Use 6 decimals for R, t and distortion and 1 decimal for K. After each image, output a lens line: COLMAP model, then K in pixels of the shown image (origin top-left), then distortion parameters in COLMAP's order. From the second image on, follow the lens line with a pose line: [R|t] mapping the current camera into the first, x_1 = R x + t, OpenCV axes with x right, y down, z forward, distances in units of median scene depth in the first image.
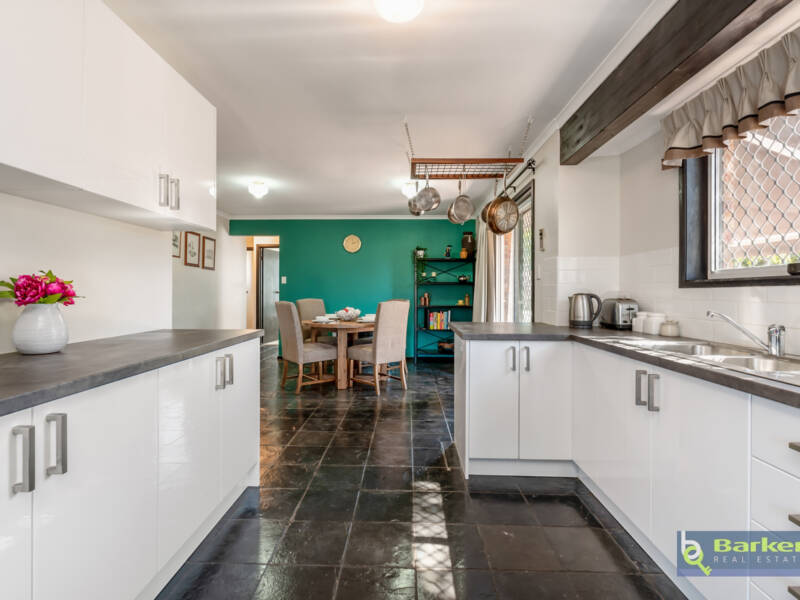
lens RADIAL K [[399.3, 0, 398.1], [0, 399.3, 293.7], [0, 0, 1]] dist [-0.000848, -0.001095]
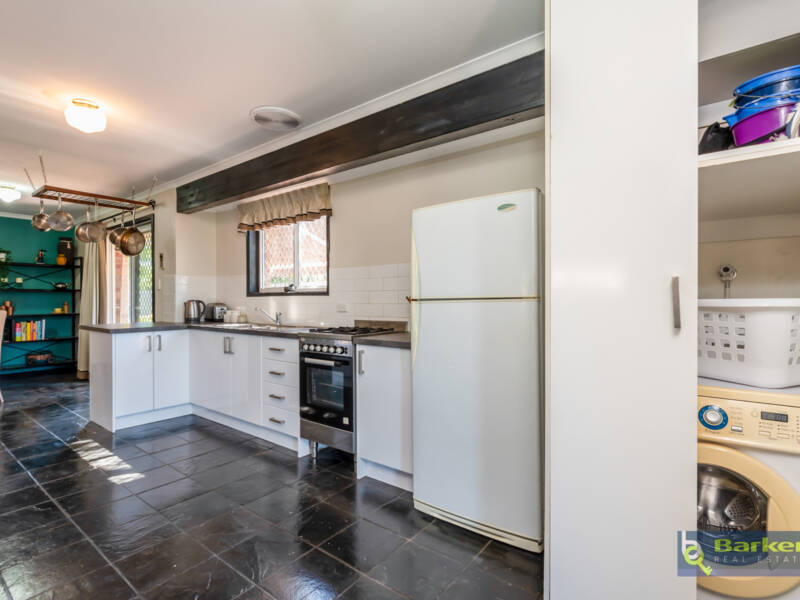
lens RADIAL K [[408.7, 0, 400.3], [0, 408.7, 296.8], [0, 0, 1]] dist [-0.002455, -0.000909]
pose [[0.600415, -0.002102, 0.799686, -0.327363], [0.008830, 0.999953, -0.004001, -0.000256], [-0.799640, 0.009464, 0.600406, -0.600652]]
